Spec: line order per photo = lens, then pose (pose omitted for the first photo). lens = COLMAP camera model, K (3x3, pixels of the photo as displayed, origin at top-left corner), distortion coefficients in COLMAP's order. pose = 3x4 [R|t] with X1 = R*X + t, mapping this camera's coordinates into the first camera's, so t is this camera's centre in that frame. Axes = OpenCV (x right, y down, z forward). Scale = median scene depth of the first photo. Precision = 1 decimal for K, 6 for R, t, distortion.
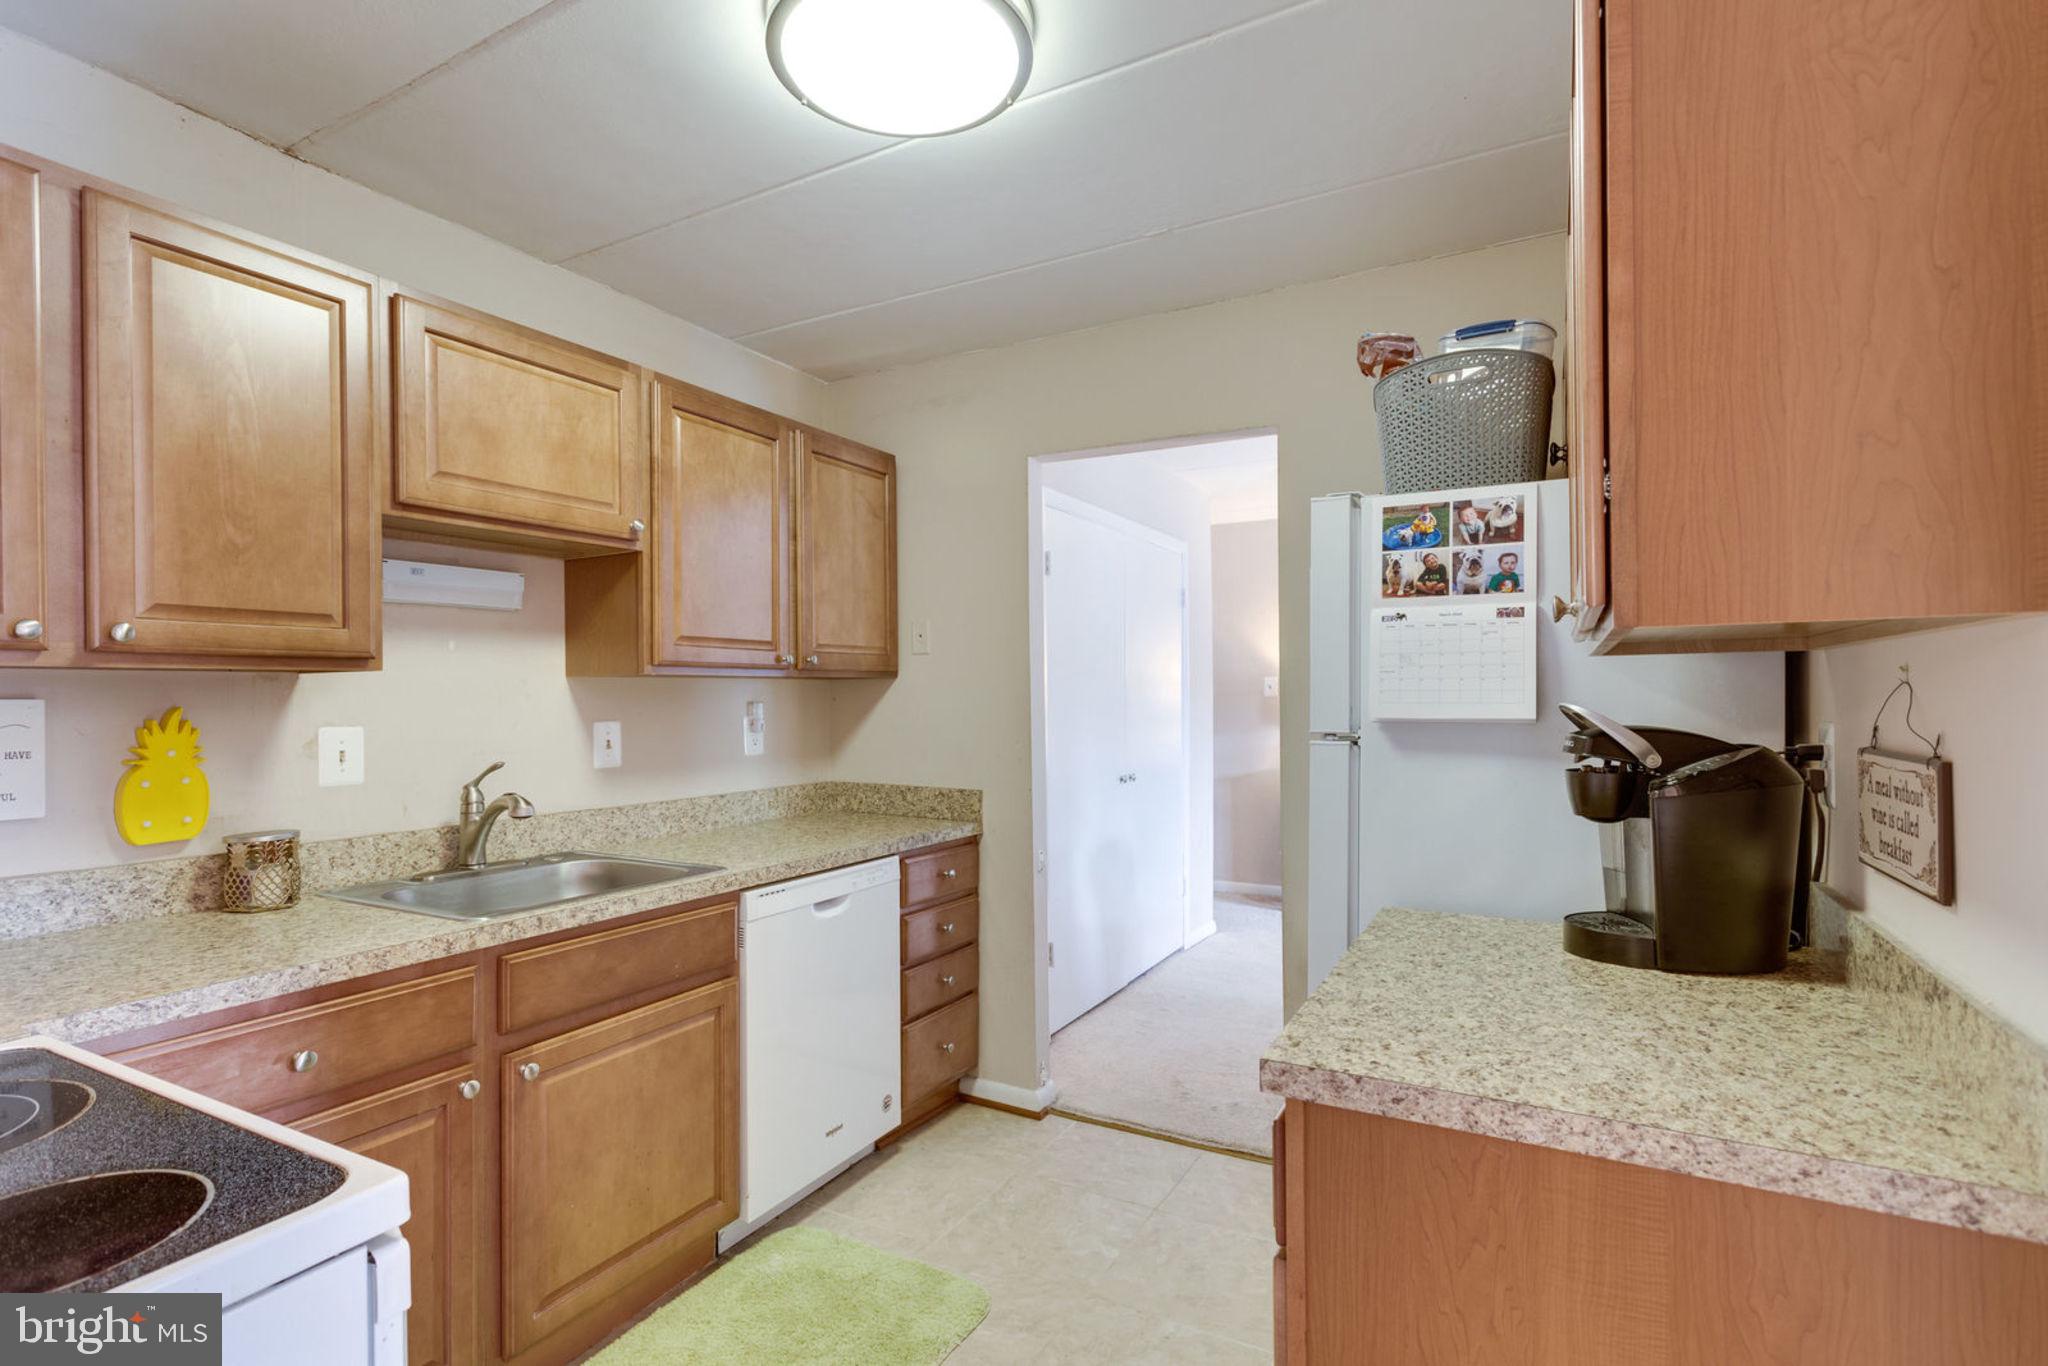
lens RADIAL K [[980.6, 0, 1032.6], [0, 980.6, 693.9], [0, 0, 1]] dist [0.002195, 0.000206]
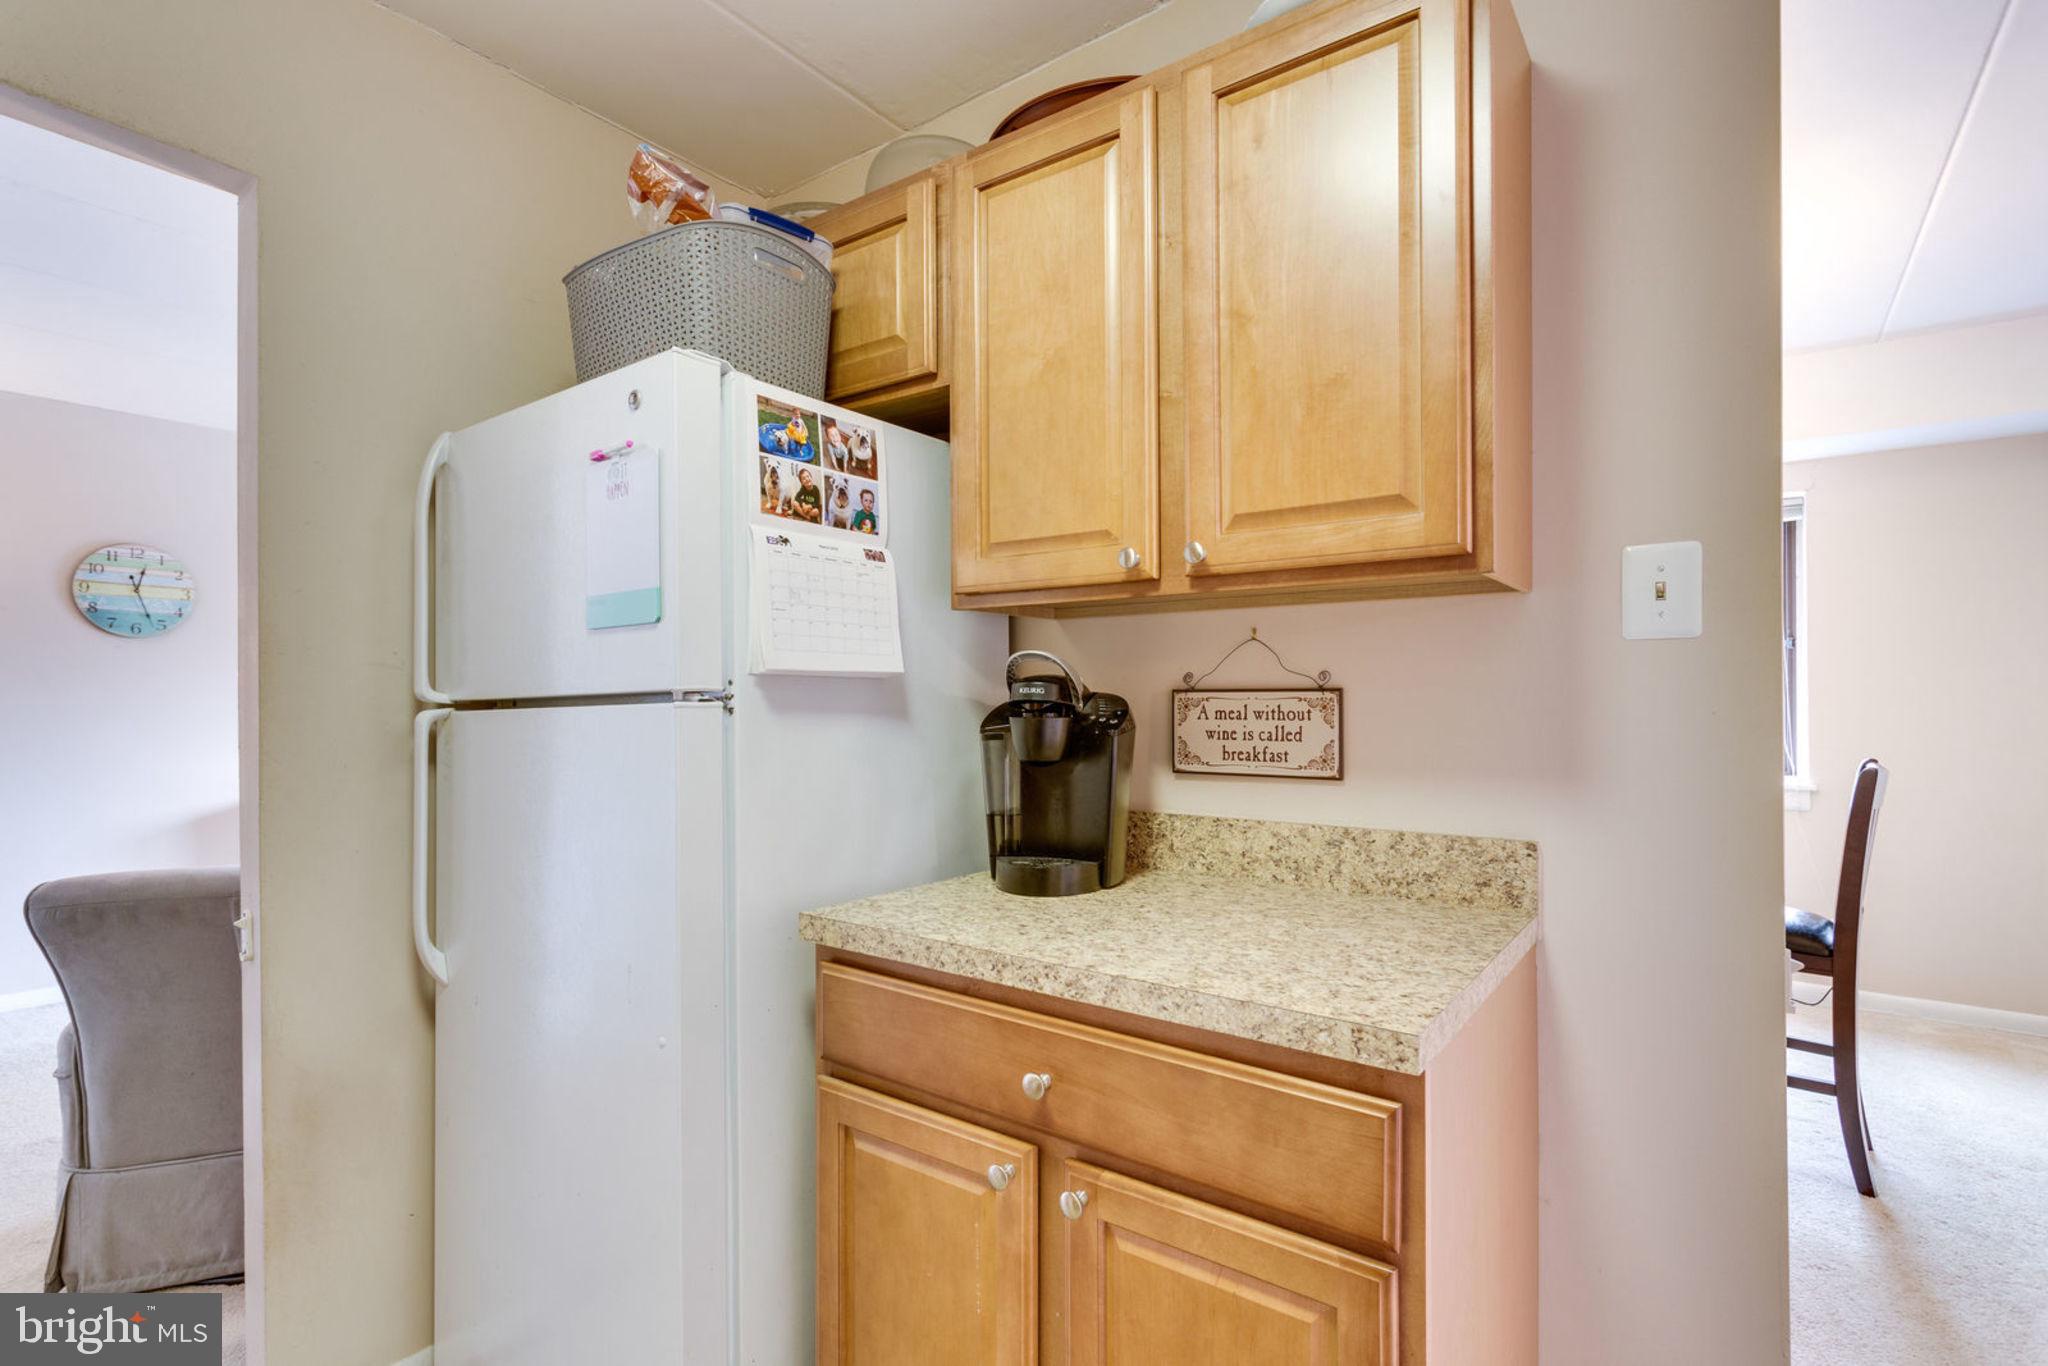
lens RADIAL K [[980.6, 0, 1019.5], [0, 980.6, 692.4], [0, 0, 1]] dist [0.002195, 0.000206]
pose [[0.136591, 0.006753, 0.990604, -0.379326], [-0.002007, 0.999977, -0.006540, 0.047793], [-0.990625, -0.001094, 0.136602, 0.711408]]
